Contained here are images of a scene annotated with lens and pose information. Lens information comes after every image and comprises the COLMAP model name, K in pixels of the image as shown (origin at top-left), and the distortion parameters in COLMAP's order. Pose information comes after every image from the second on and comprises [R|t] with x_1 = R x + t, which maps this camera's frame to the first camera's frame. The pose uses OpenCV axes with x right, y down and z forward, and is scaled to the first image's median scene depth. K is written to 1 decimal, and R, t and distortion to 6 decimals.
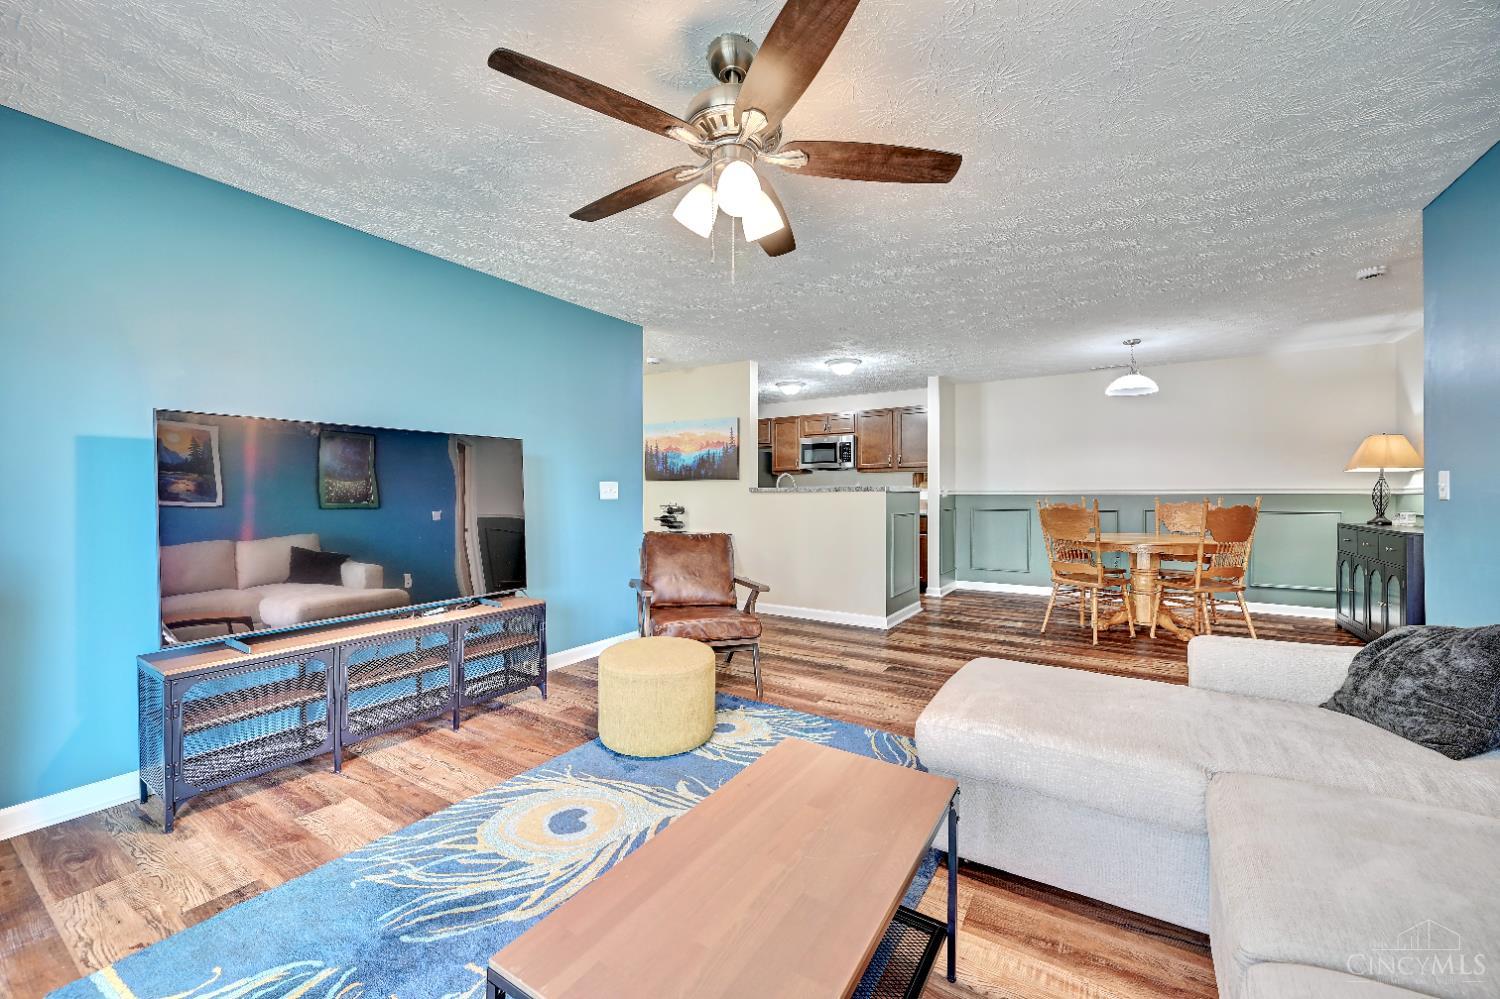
lens RADIAL K [[586.8, 0, 750.3], [0, 586.8, 498.4], [0, 0, 1]] dist [0.000868, 0.000142]
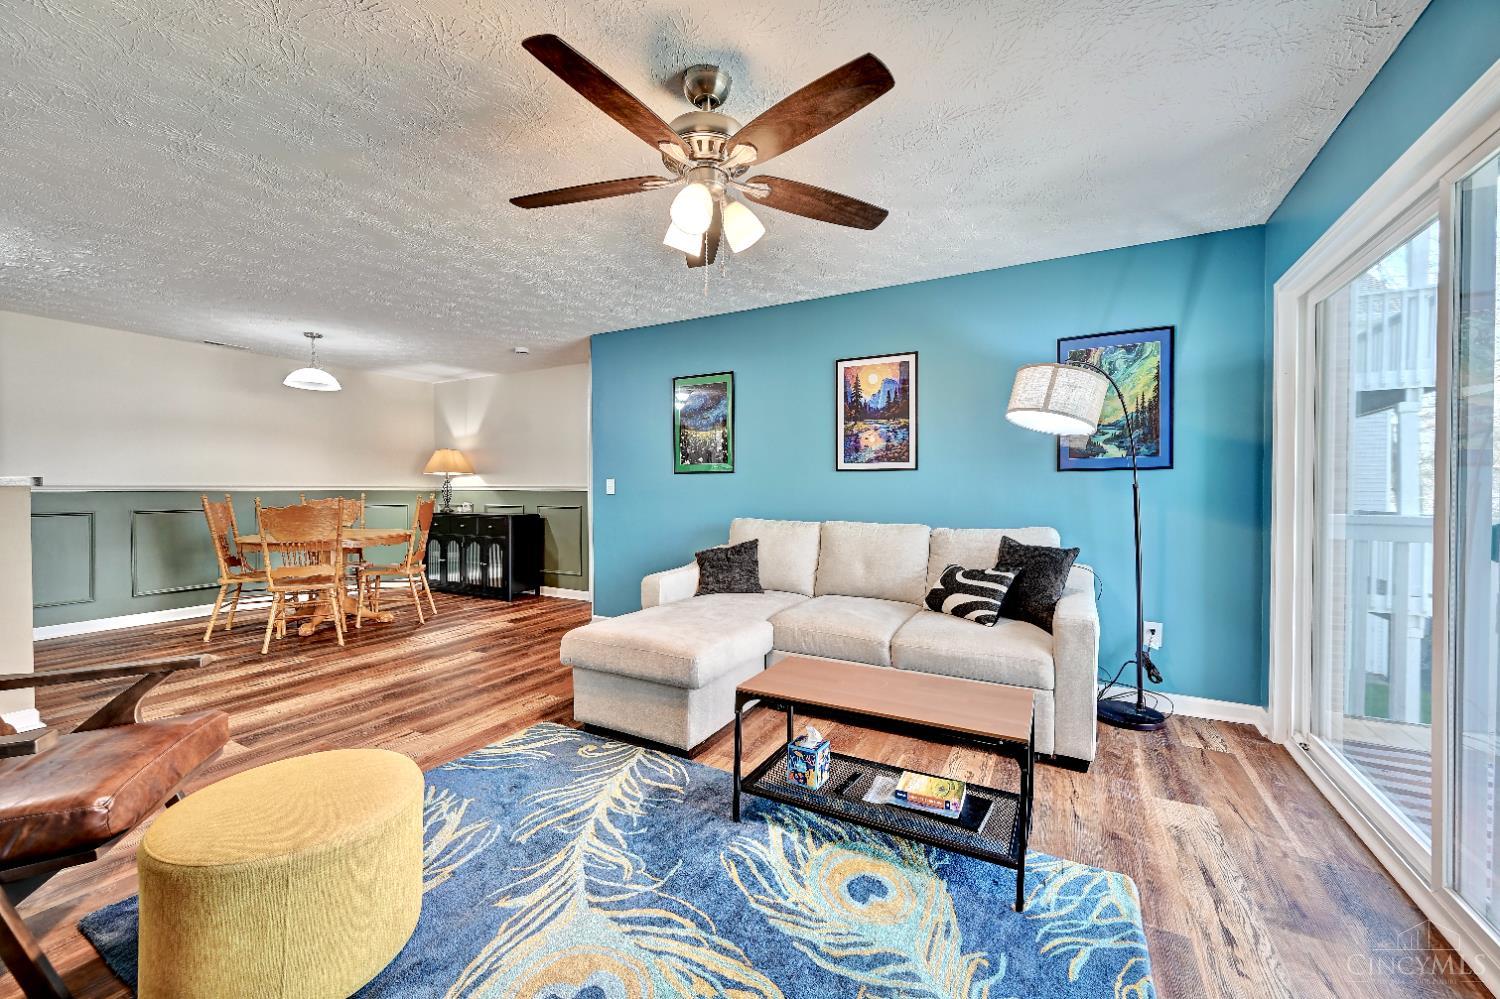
lens RADIAL K [[586.8, 0, 750.3], [0, 586.8, 498.4], [0, 0, 1]] dist [0.000868, 0.000142]
pose [[-0.066069, -0.013275, 0.997727, -0.521261], [0.006543, 0.999884, 0.013737, -0.004931], [-0.997794, 0.007435, -0.065975, 0.468605]]
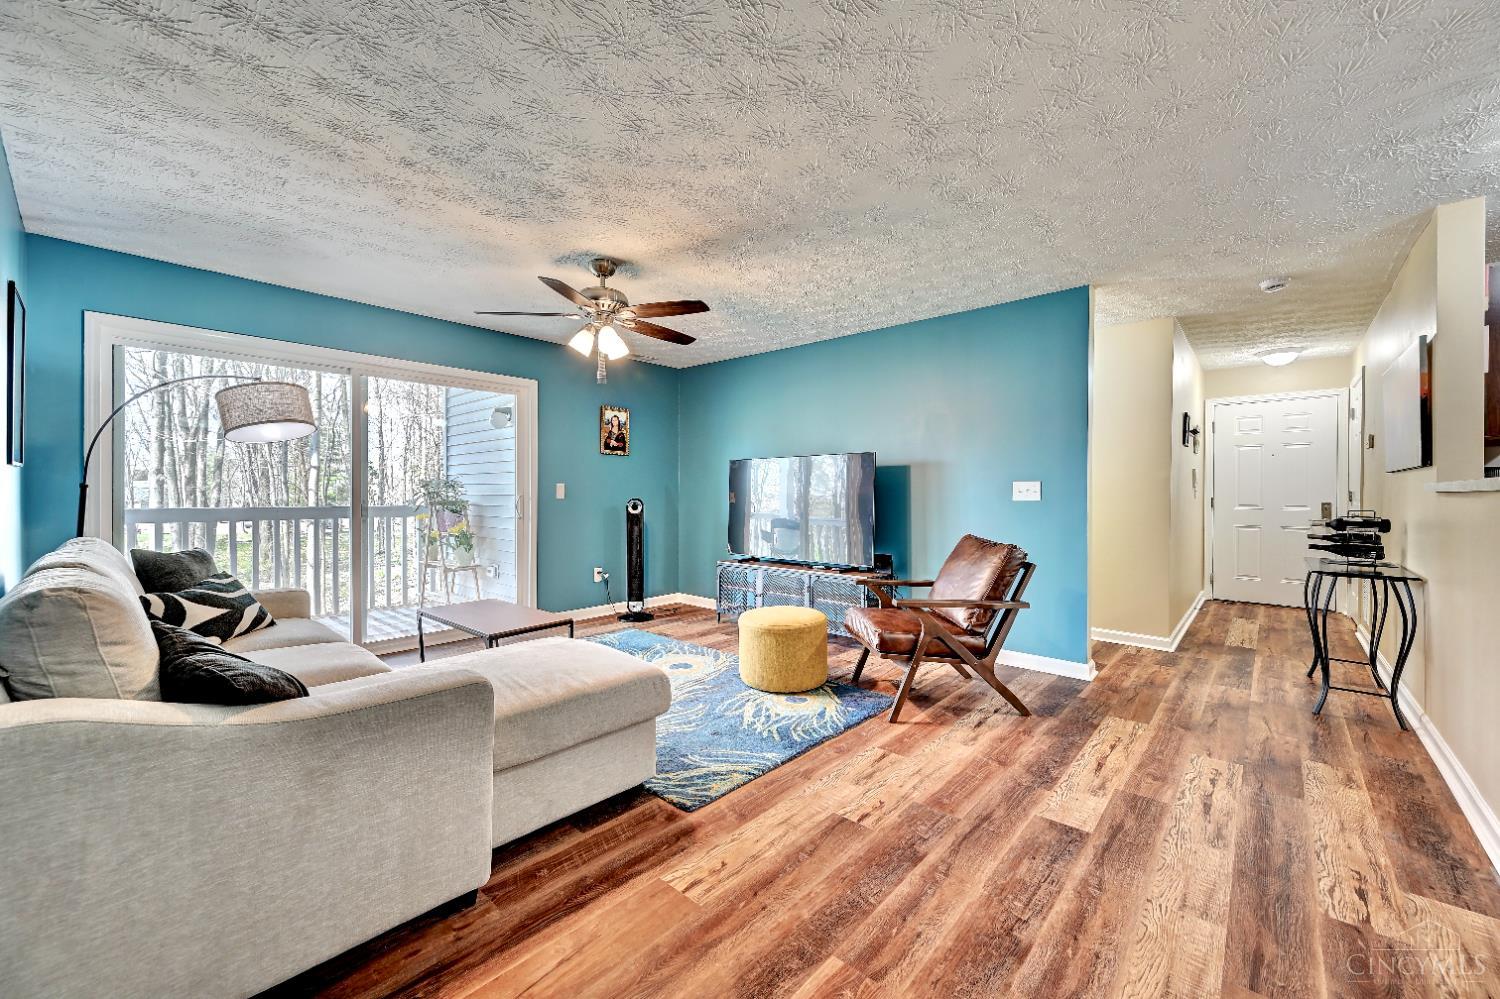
lens RADIAL K [[586.8, 0, 750.3], [0, 586.8, 498.4], [0, 0, 1]] dist [0.000868, 0.000142]
pose [[-0.163699, 0.010313, -0.986456, 0.847553], [-0.007560, 0.999903, 0.011708, -0.010923], [0.986481, 0.009374, -0.163605, 0.847148]]
